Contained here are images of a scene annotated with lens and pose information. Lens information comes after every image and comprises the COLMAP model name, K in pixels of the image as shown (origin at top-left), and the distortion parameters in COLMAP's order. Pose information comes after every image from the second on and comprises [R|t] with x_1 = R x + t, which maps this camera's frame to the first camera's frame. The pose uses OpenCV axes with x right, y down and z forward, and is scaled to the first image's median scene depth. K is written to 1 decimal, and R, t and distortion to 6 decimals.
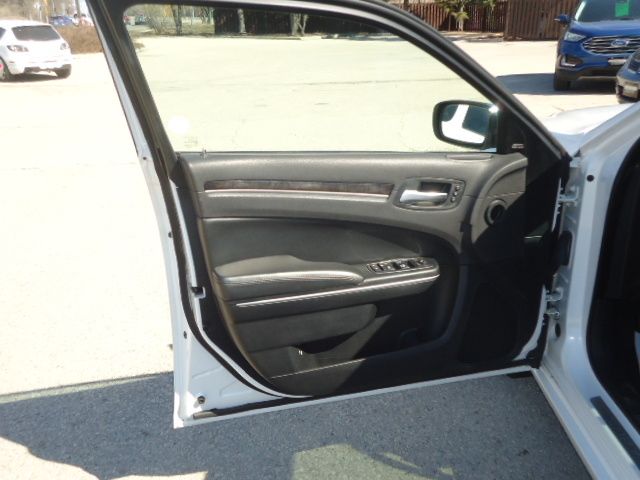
lens RADIAL K [[654.1, 0, 320.0], [0, 654.1, 240.0], [0, 0, 1]] dist [0.031927, 0.014244]
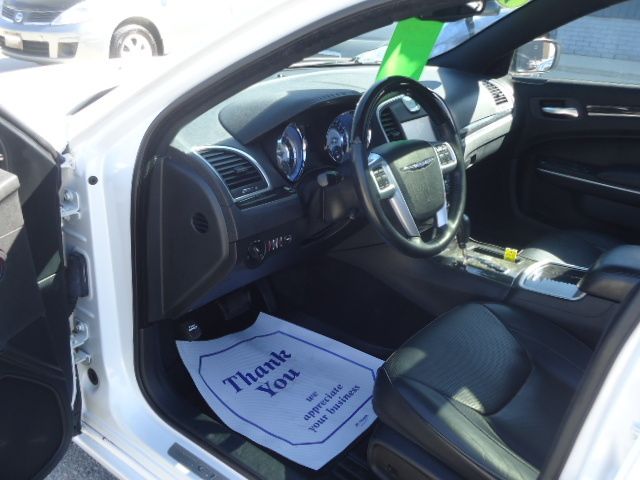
lens RADIAL K [[654.1, 0, 320.0], [0, 654.1, 240.0], [0, 0, 1]] dist [0.031927, 0.014244]
pose [[0.633221, -0.260760, 0.728722, 0.012739], [0.203310, 0.964512, 0.168467, -0.098588], [-0.746791, 0.041479, 0.663764, 0.305888]]
